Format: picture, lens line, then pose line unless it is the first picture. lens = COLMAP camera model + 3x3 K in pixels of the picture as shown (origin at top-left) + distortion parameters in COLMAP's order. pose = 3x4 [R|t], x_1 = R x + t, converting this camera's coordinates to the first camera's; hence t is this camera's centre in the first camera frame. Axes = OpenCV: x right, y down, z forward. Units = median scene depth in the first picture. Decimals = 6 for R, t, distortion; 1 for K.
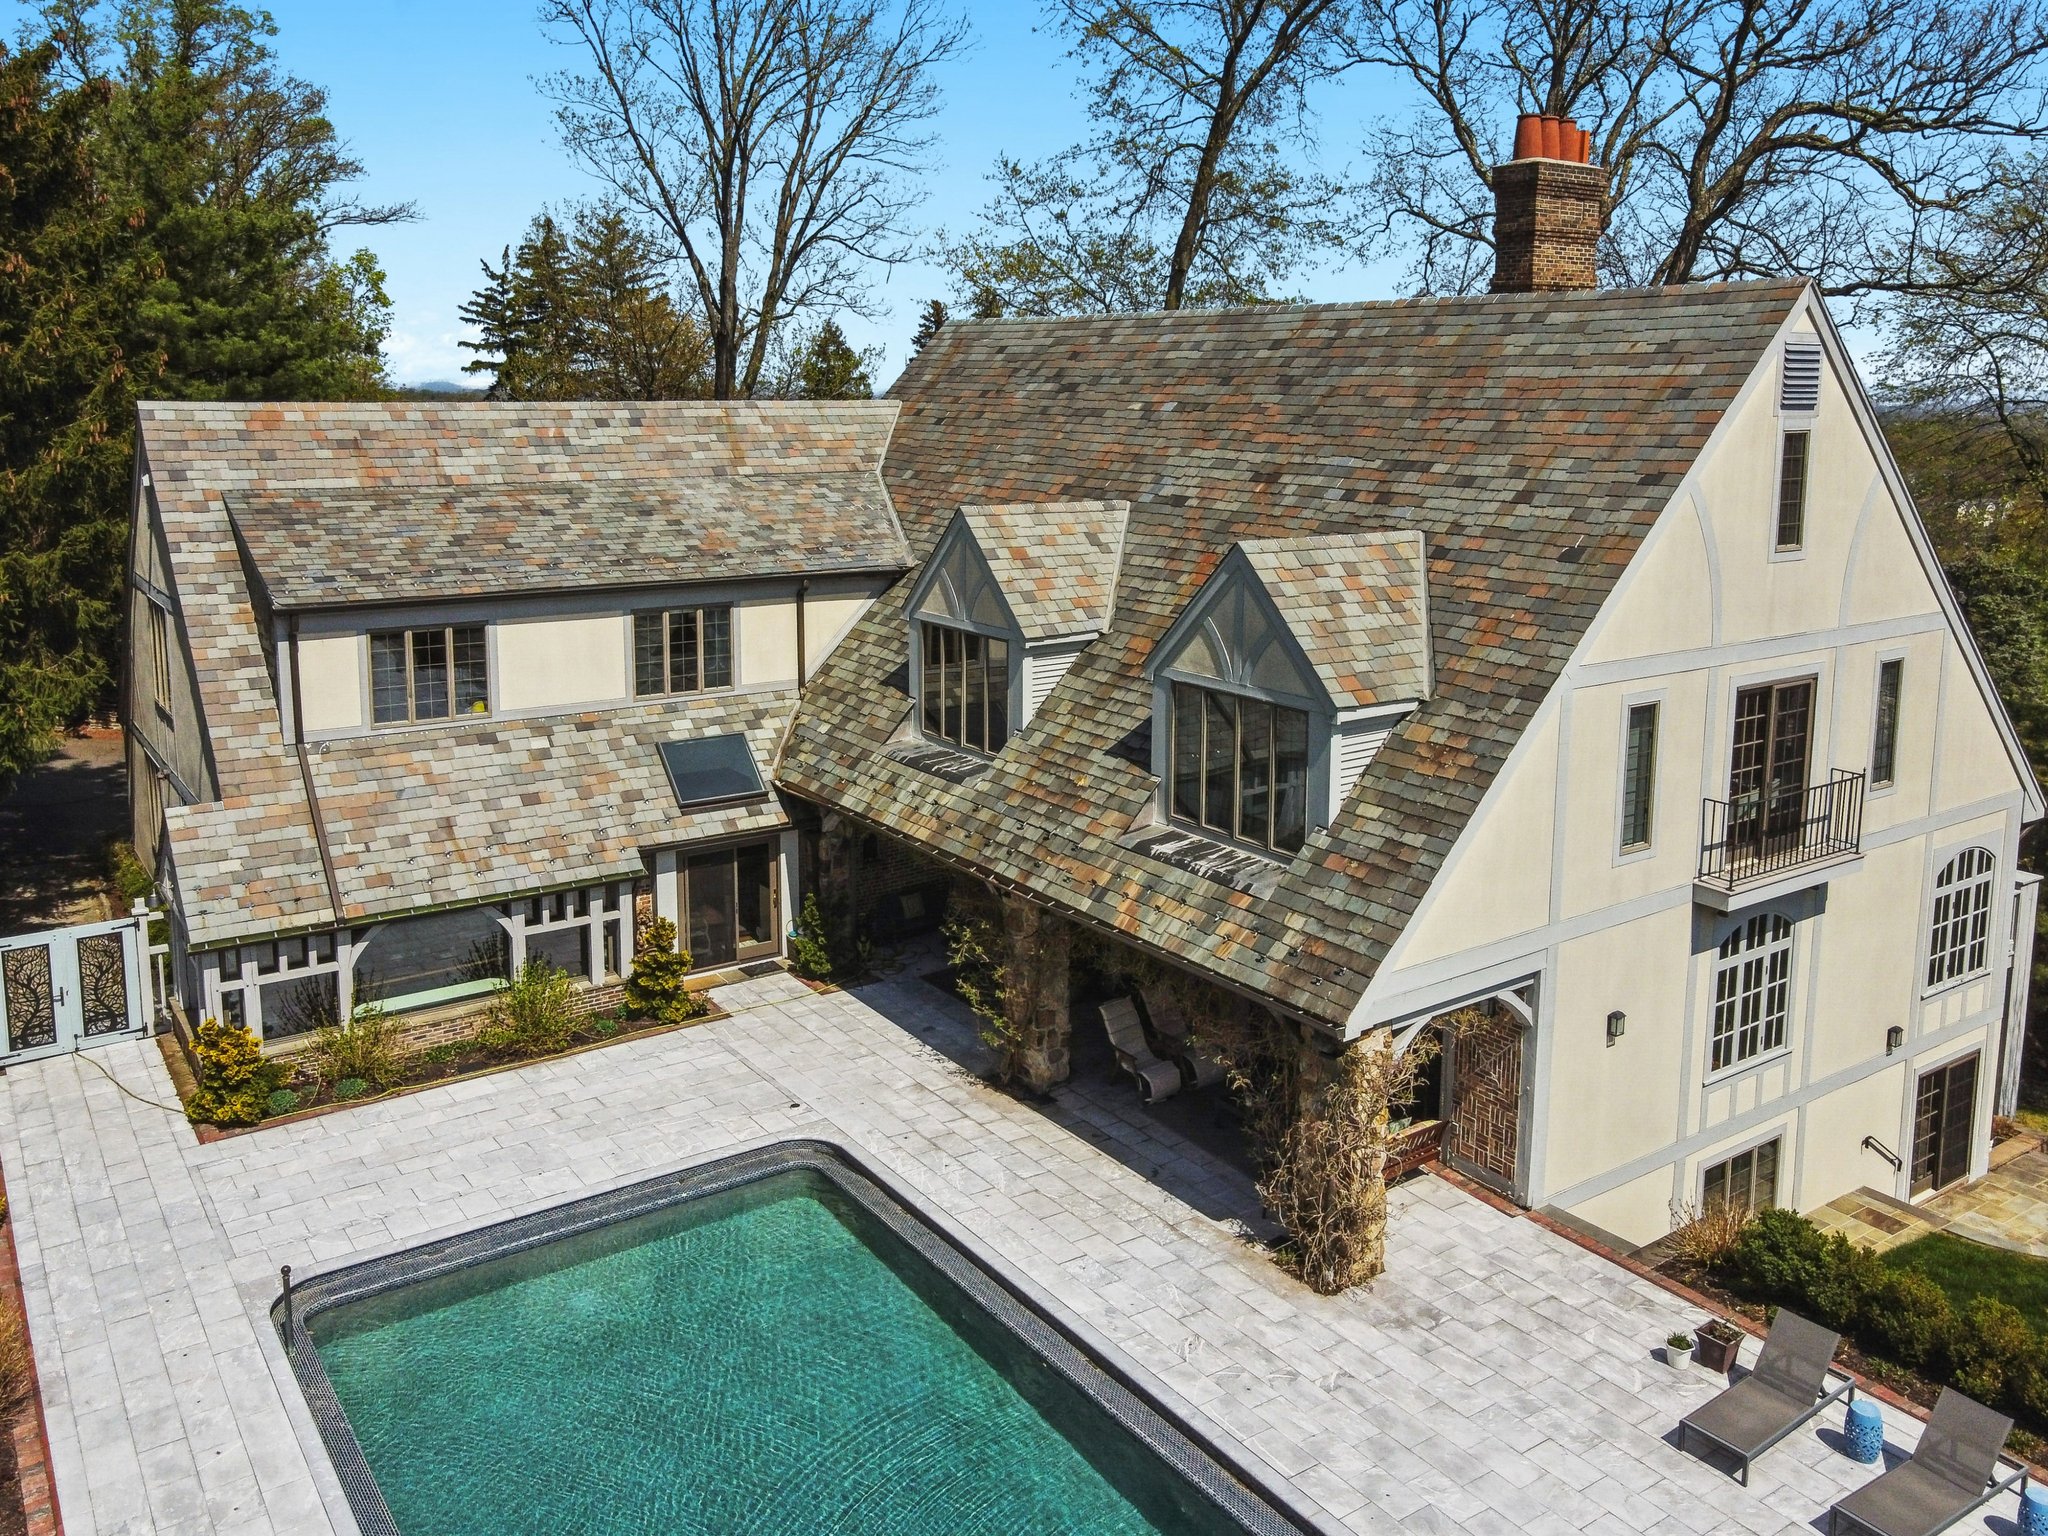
lens RADIAL K [[1620.9, 0, 1024.0], [0, 1620.9, 768.0], [0, 0, 1]] dist [0.000608, 0.002426]
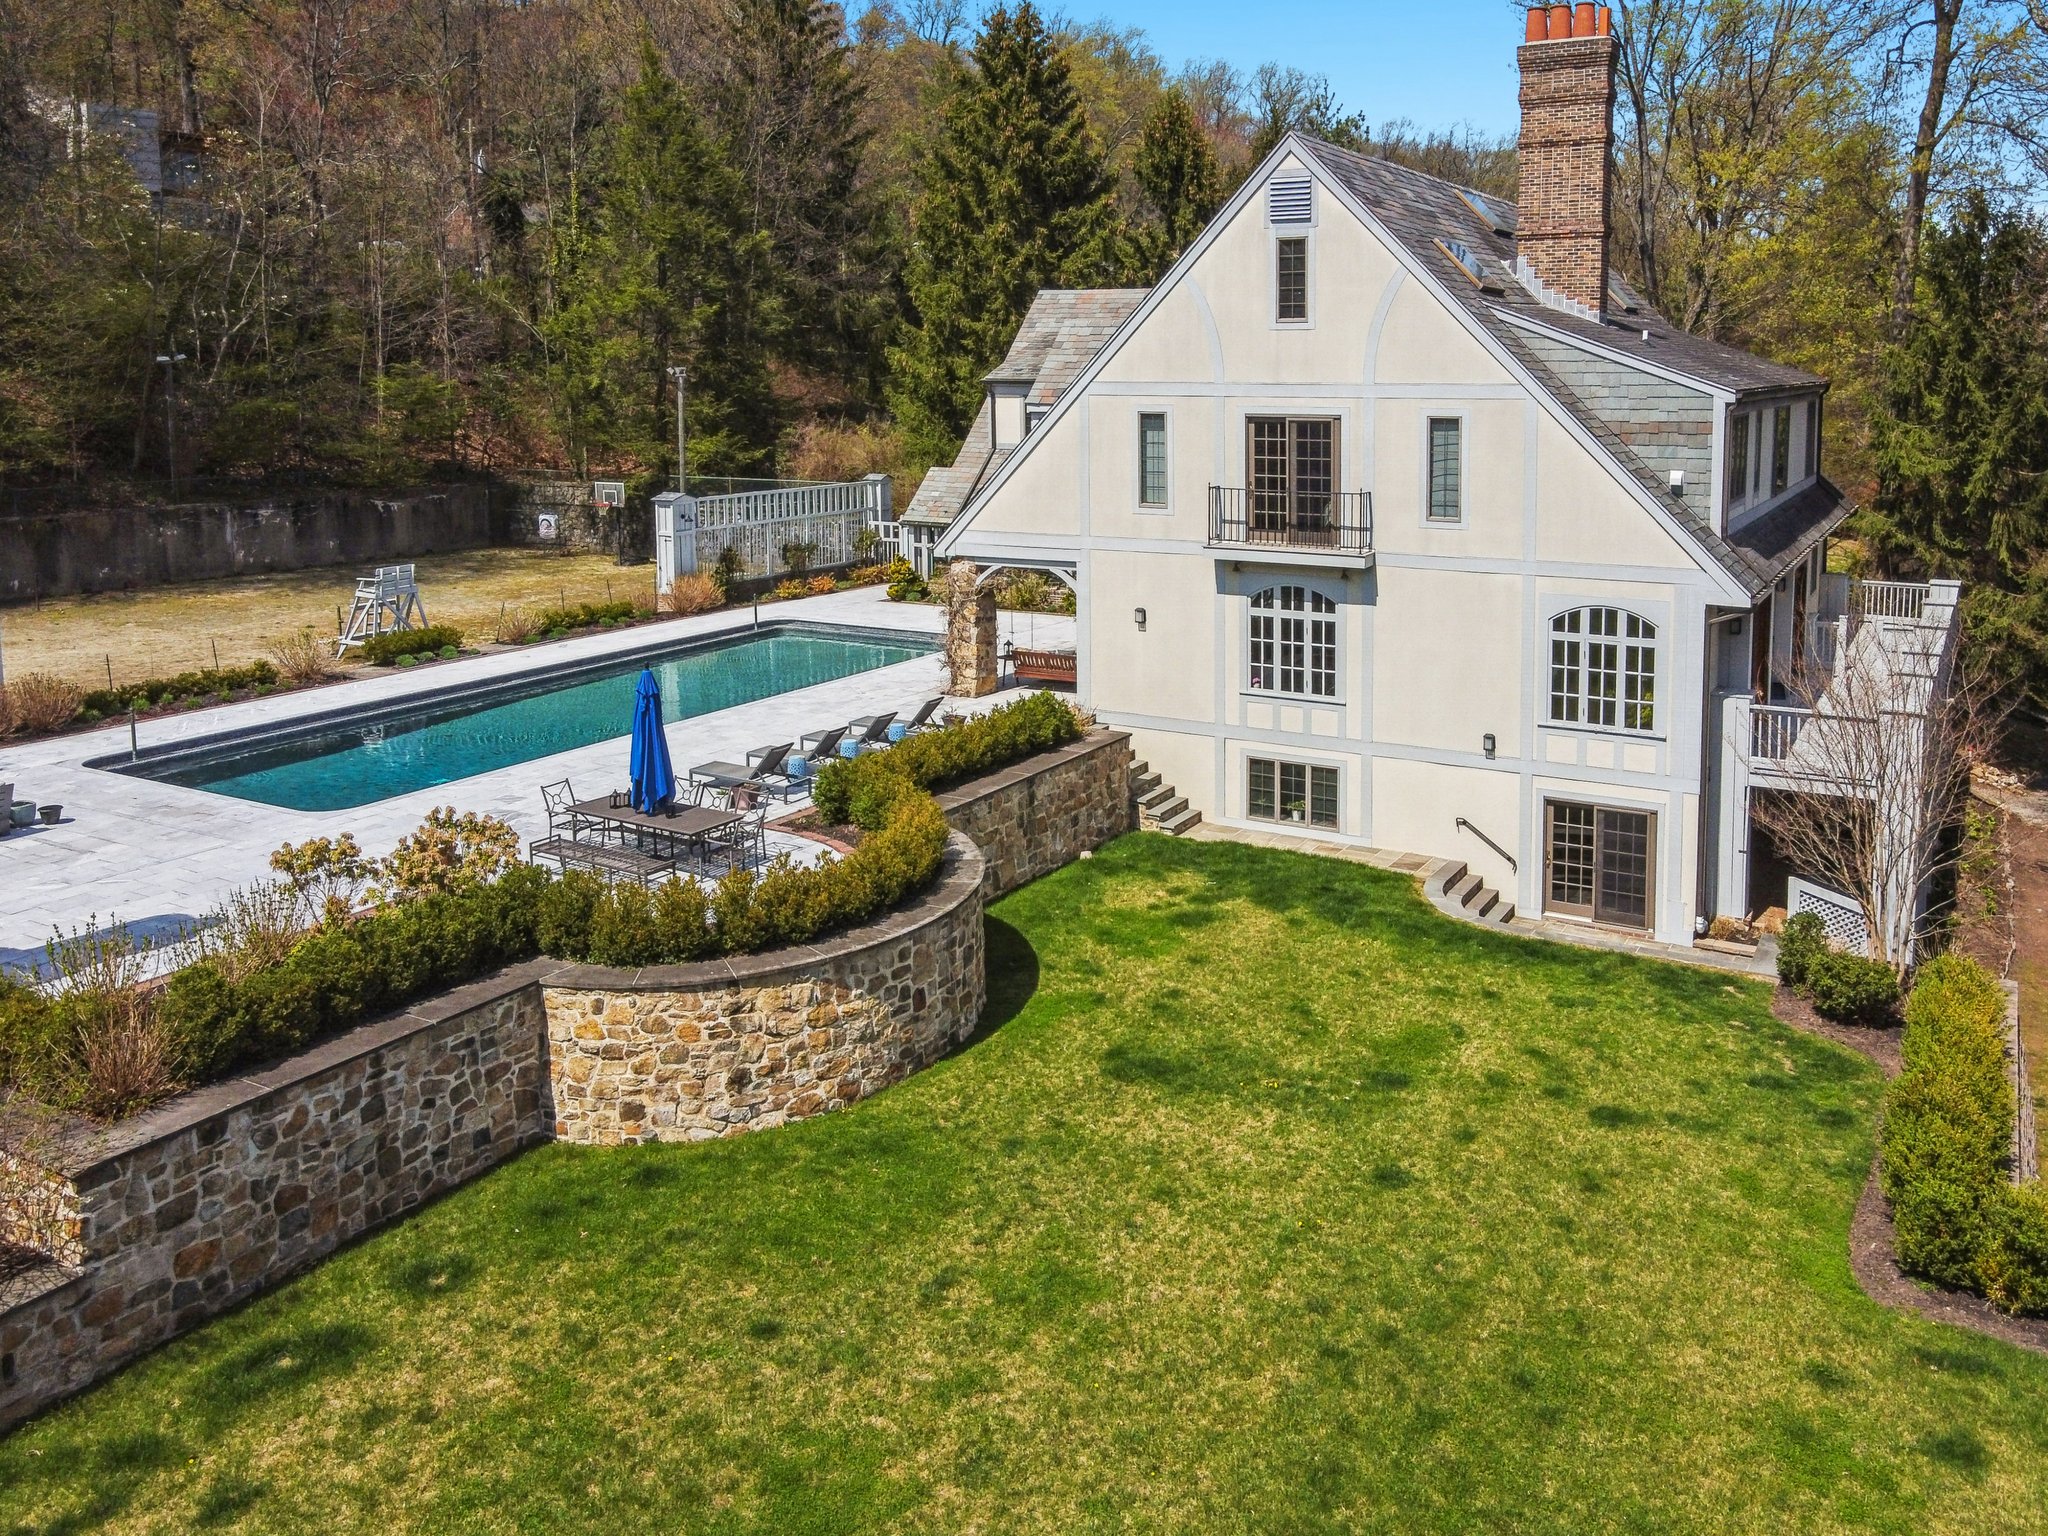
lens RADIAL K [[1620.9, 0, 1024.0], [0, 1620.9, 768.0], [0, 0, 1]] dist [0.000608, 0.002426]
pose [[0.418418, 0.217215, -0.881898, 1.635736], [-0.197269, 0.969536, 0.145206, 0.085117], [0.886573, 0.113214, 0.448521, 0.167318]]
